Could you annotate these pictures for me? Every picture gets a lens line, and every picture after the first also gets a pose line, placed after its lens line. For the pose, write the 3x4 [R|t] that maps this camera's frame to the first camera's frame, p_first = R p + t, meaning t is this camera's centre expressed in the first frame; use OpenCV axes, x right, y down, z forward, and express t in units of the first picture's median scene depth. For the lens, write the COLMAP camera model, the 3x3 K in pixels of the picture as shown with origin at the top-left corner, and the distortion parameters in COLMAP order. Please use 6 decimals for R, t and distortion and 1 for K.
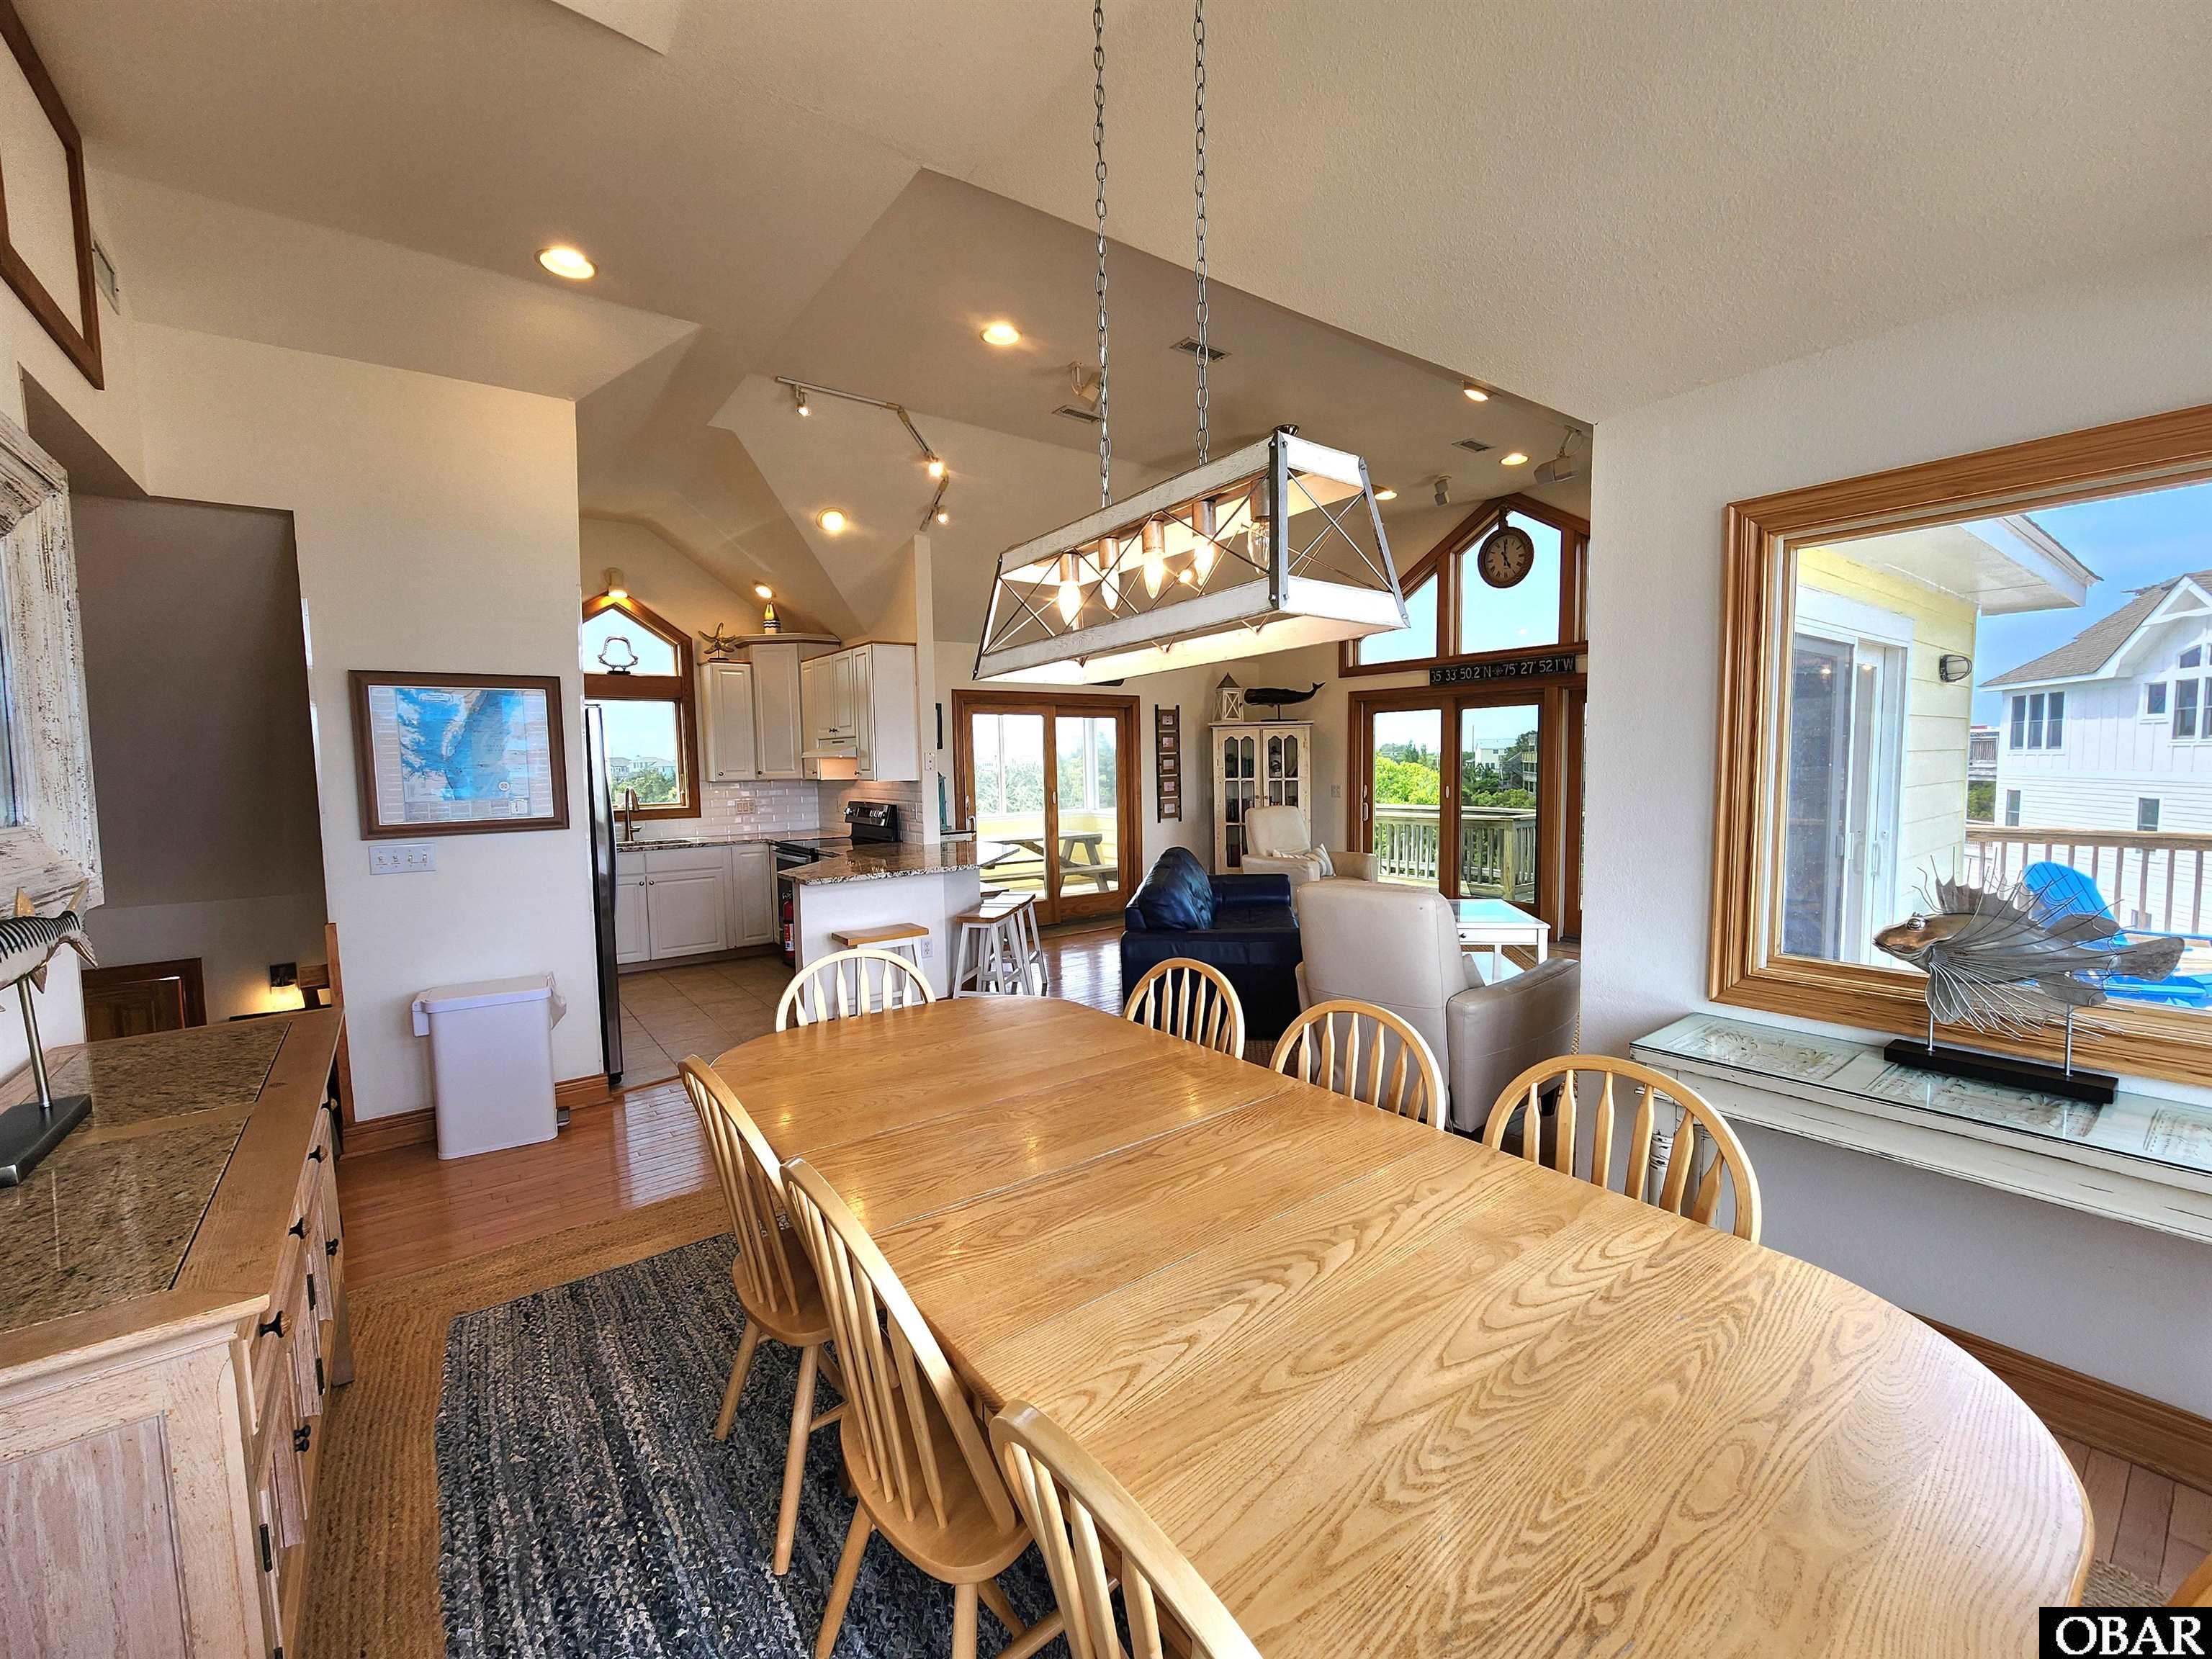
lens RADIAL K [[908.5, 0, 1109.4], [0, 908.5, 835.4], [0, 0, 1]] dist [0.004621, -0.001478]
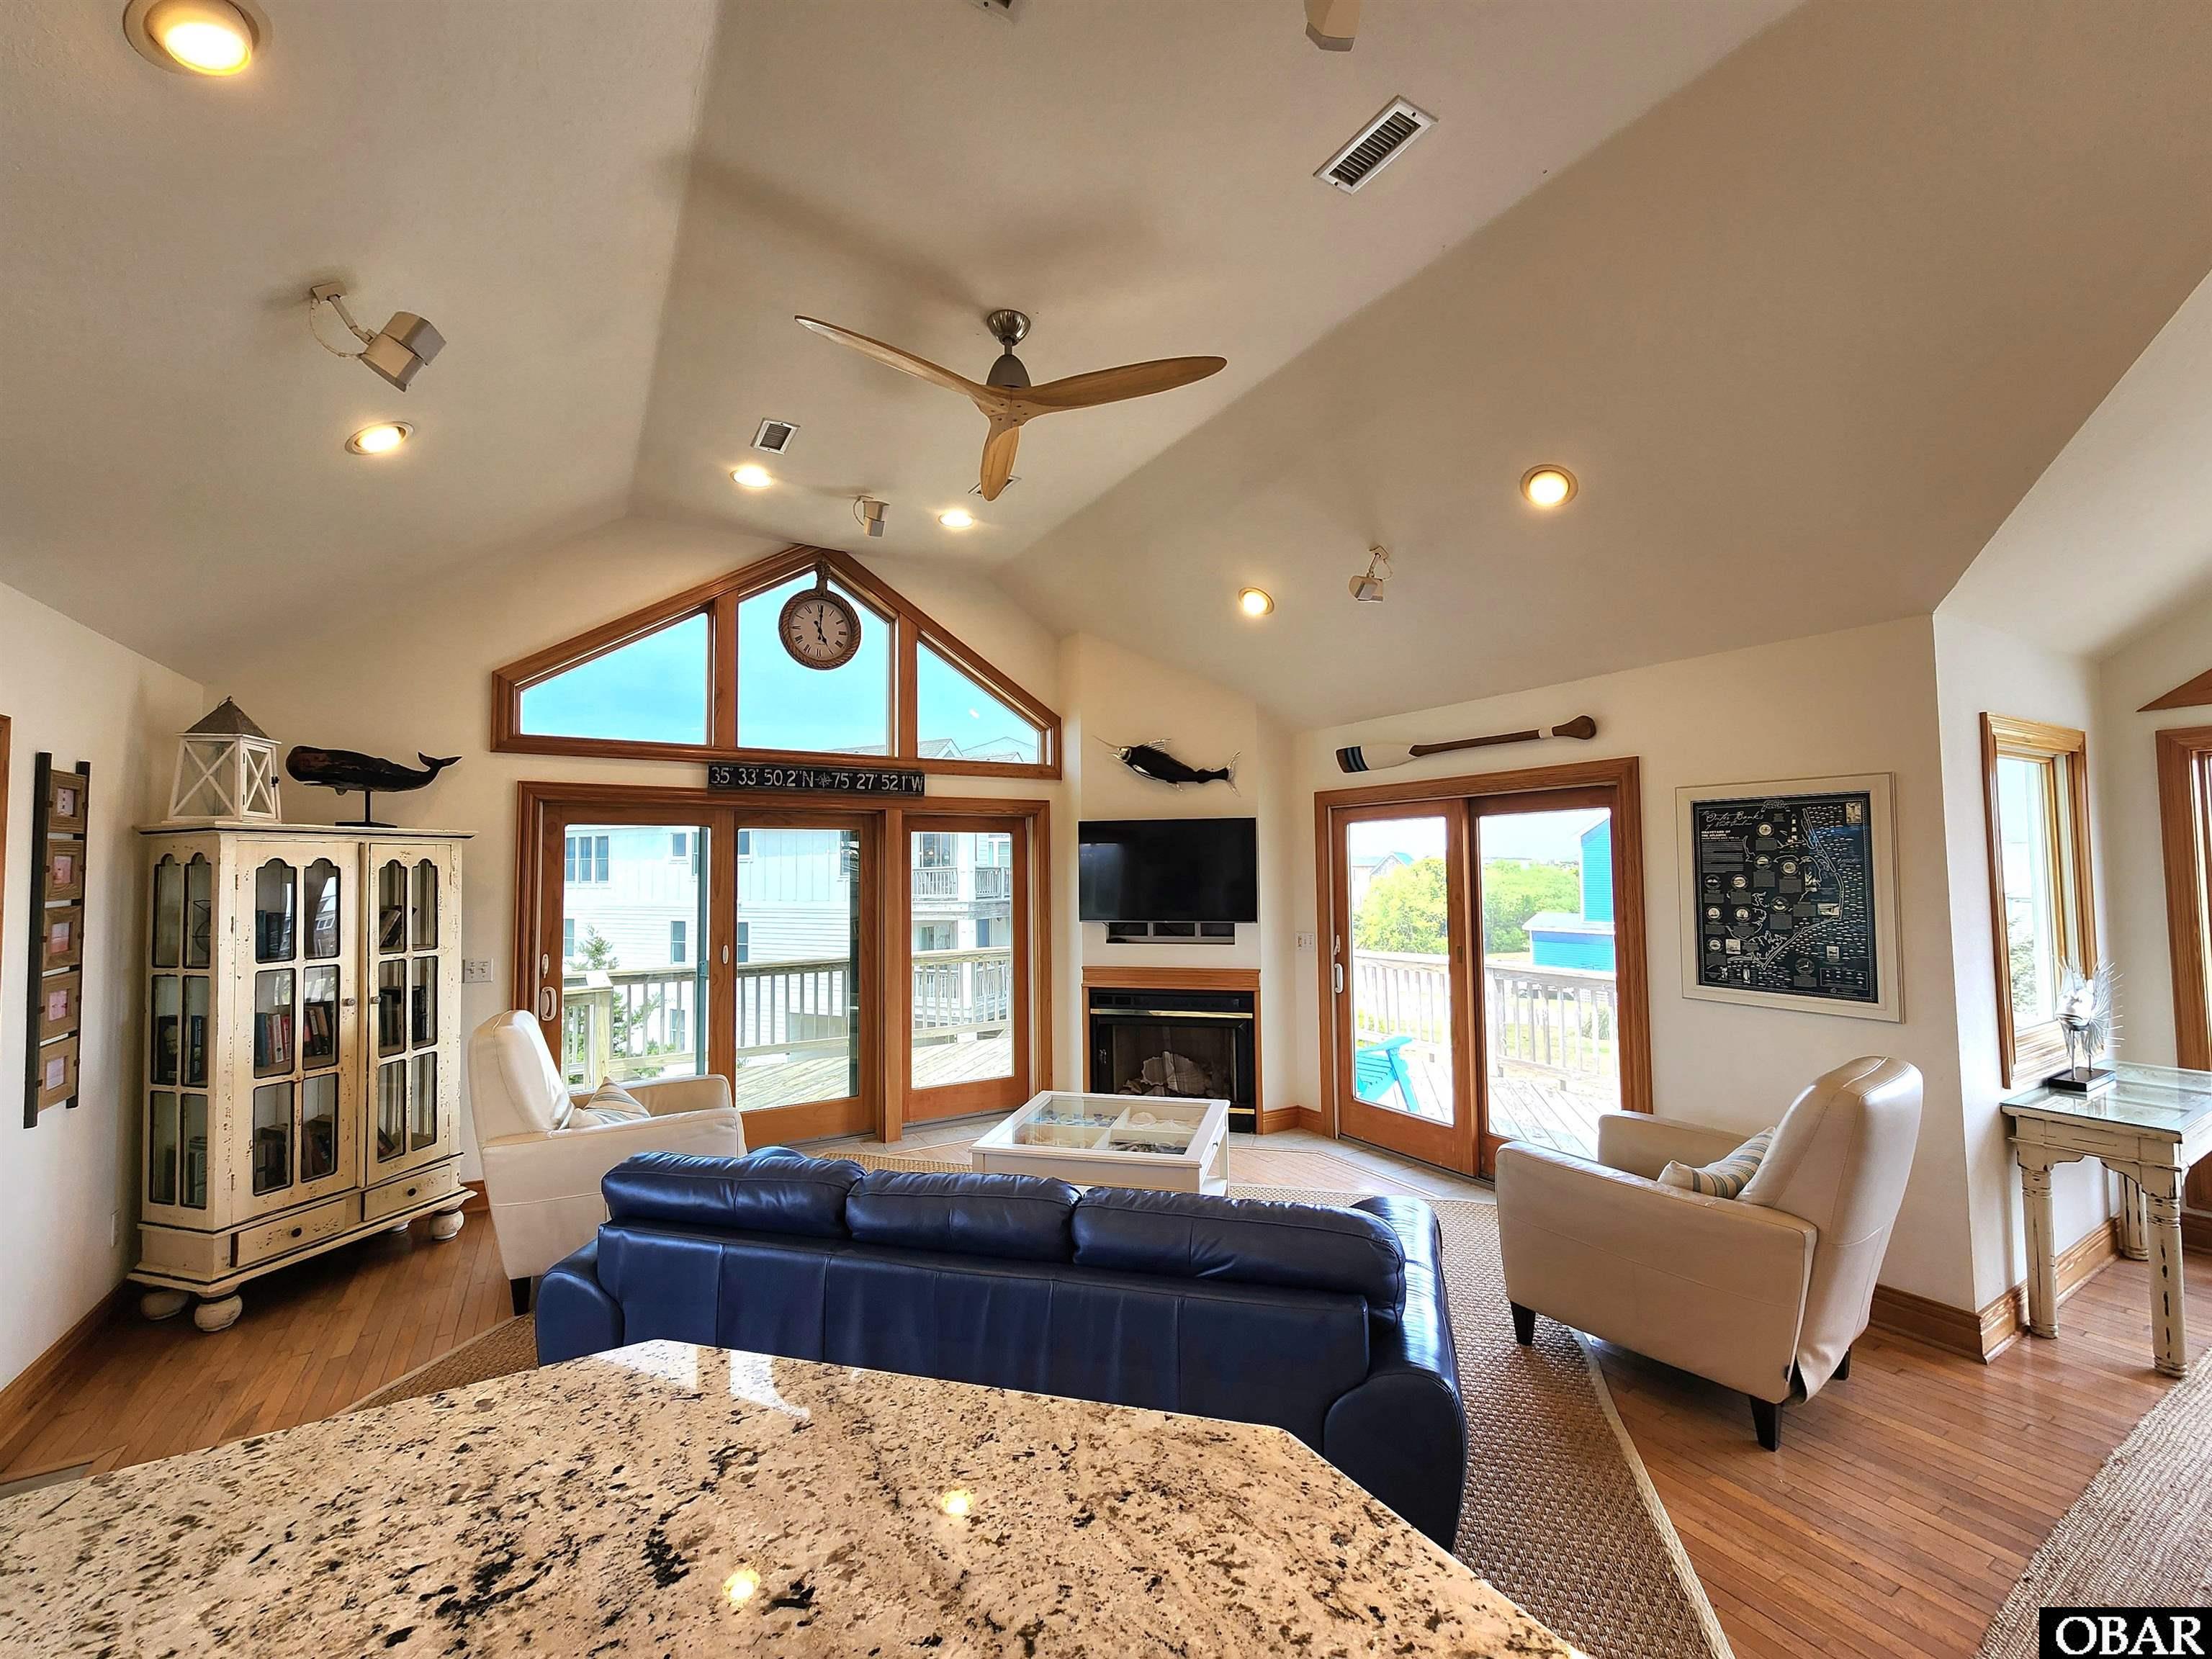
lens RADIAL K [[908.5, 0, 1096.2], [0, 908.5, 837.0], [0, 0, 1]] dist [0.004621, -0.001478]
pose [[0.121794, 0.050898, 0.991249, -0.261644], [0.089045, 0.994097, -0.061985, -0.073389], [-0.988553, 0.095815, 0.116543, 0.715888]]
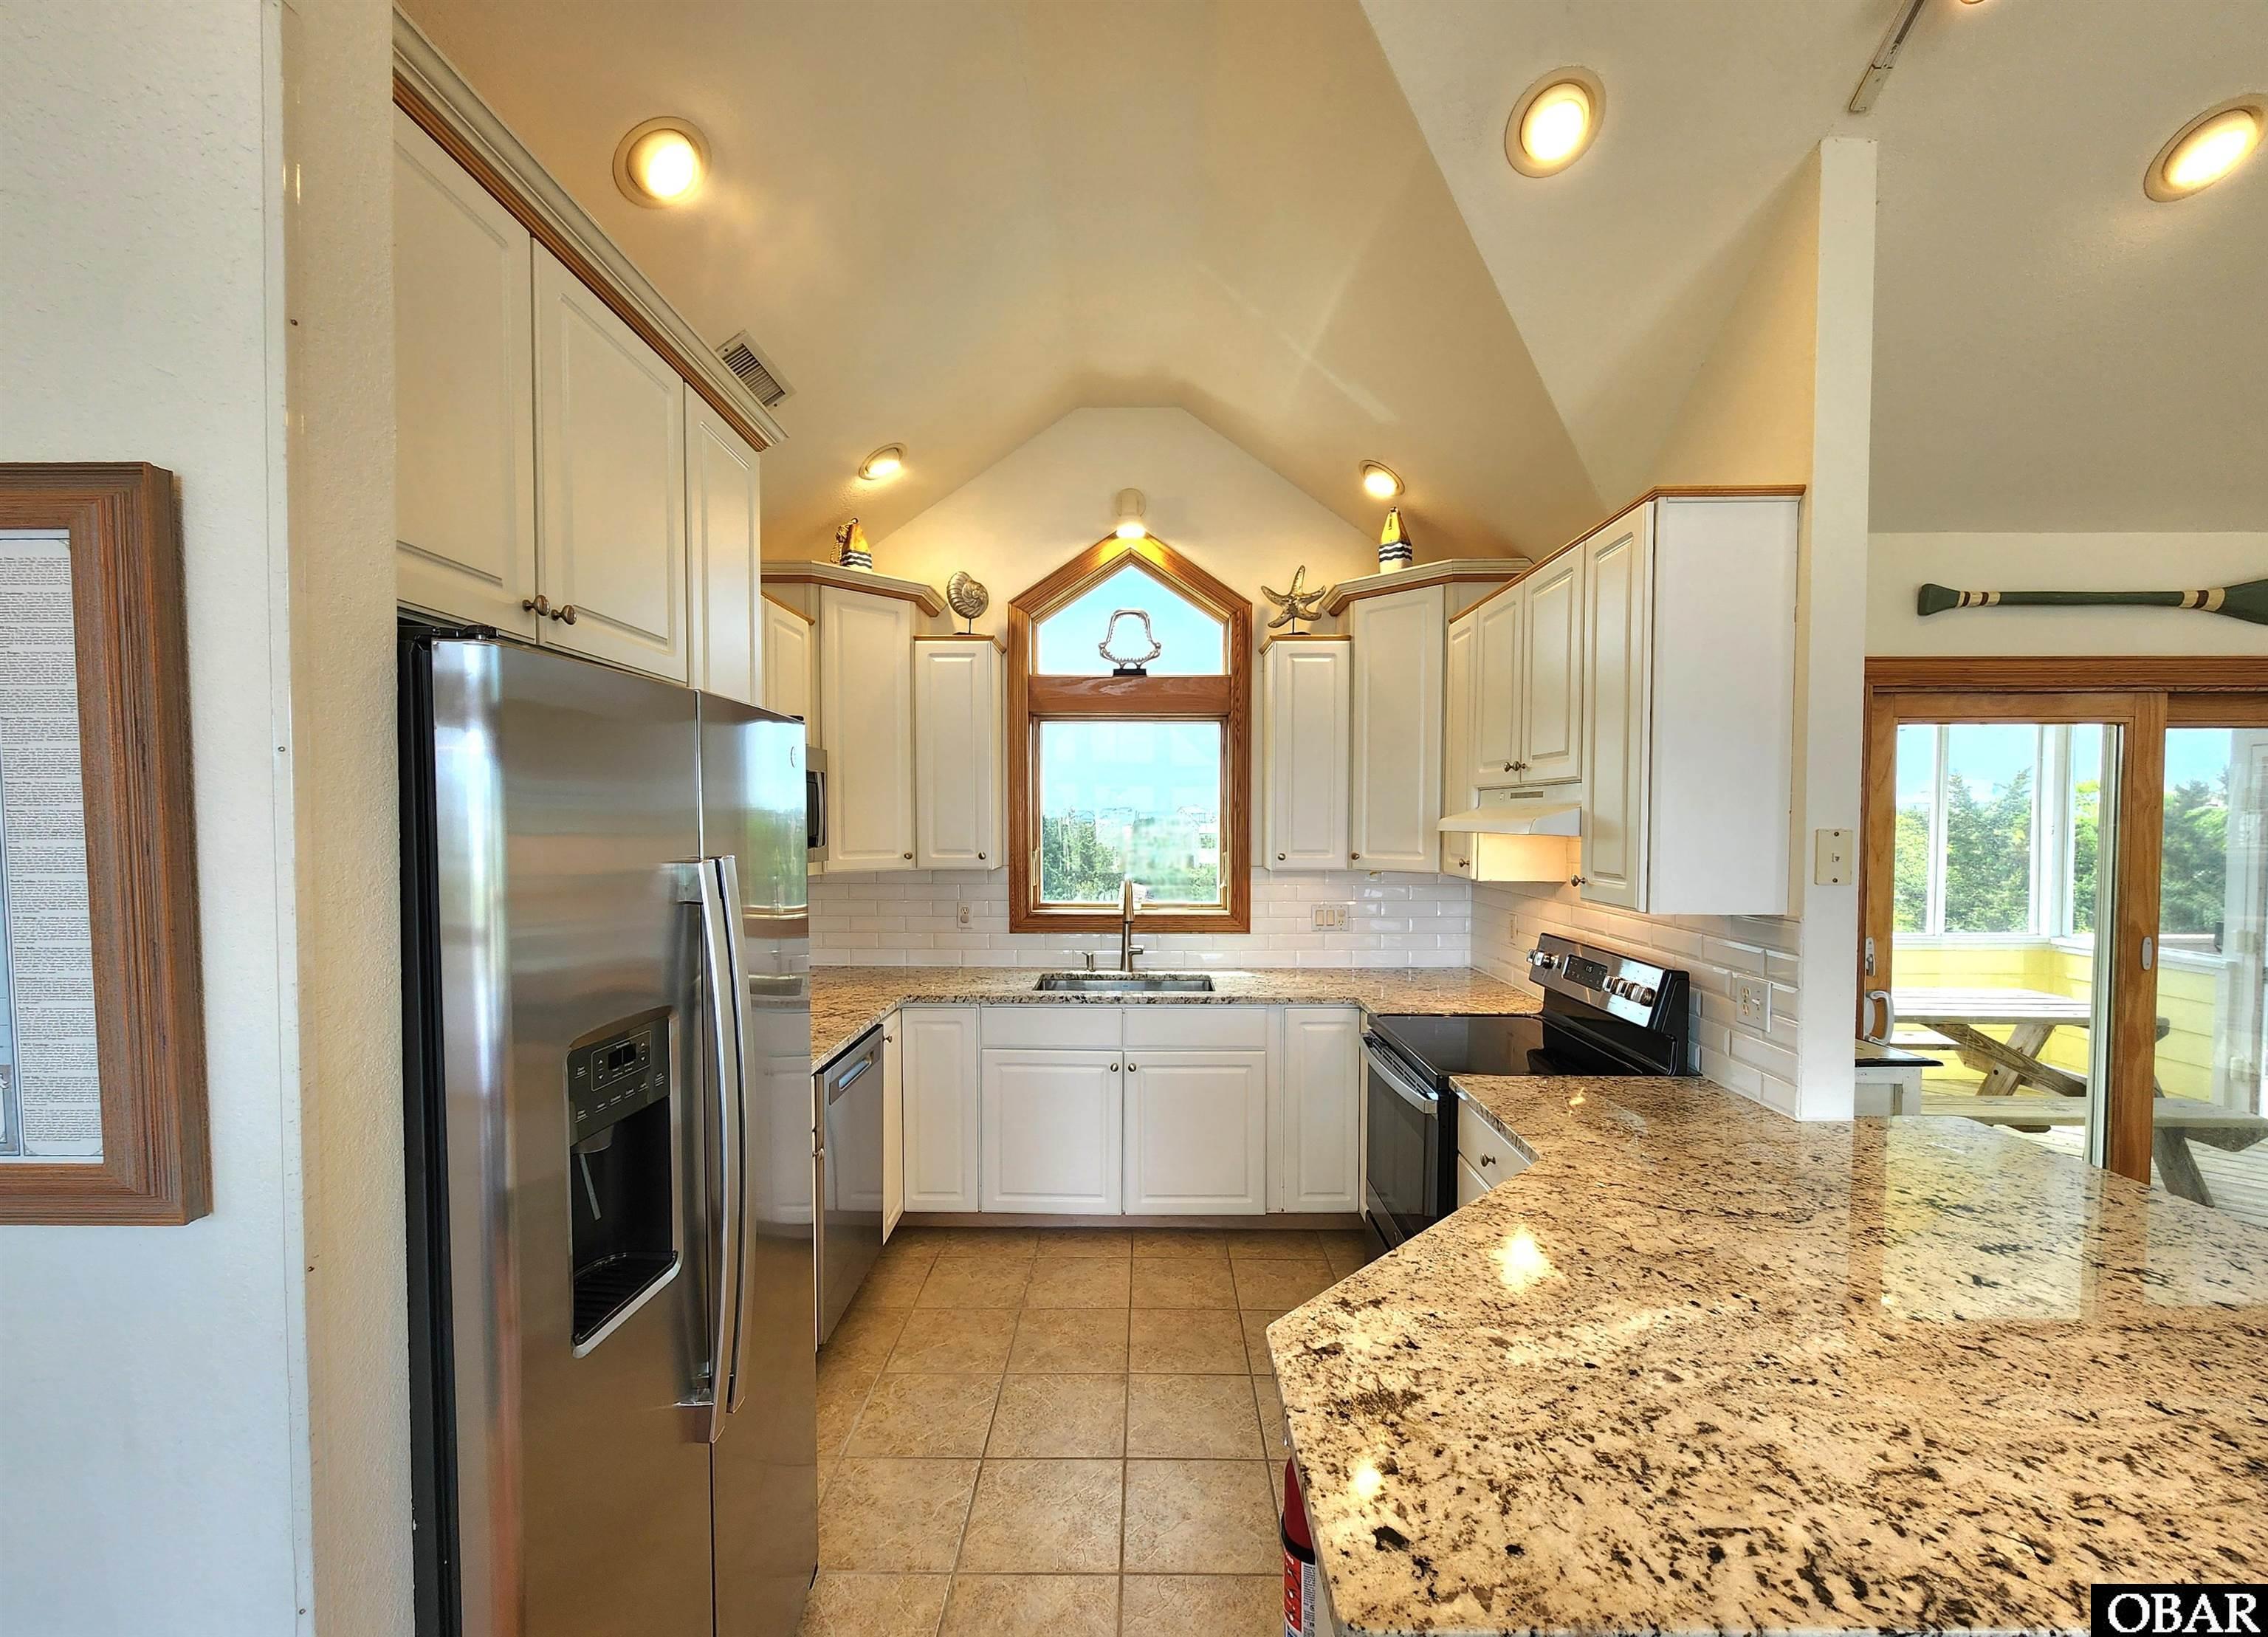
lens RADIAL K [[865.5, 0, 1162.3], [0, 865.5, 850.1], [0, 0, 1]] dist [0.001561, -0.000130]
pose [[0.790194, 0.039623, -0.611575, -0.179834], [-0.063659, 0.997816, -0.017605, -0.057392], [0.609542, 0.052844, 0.790991, 0.564761]]
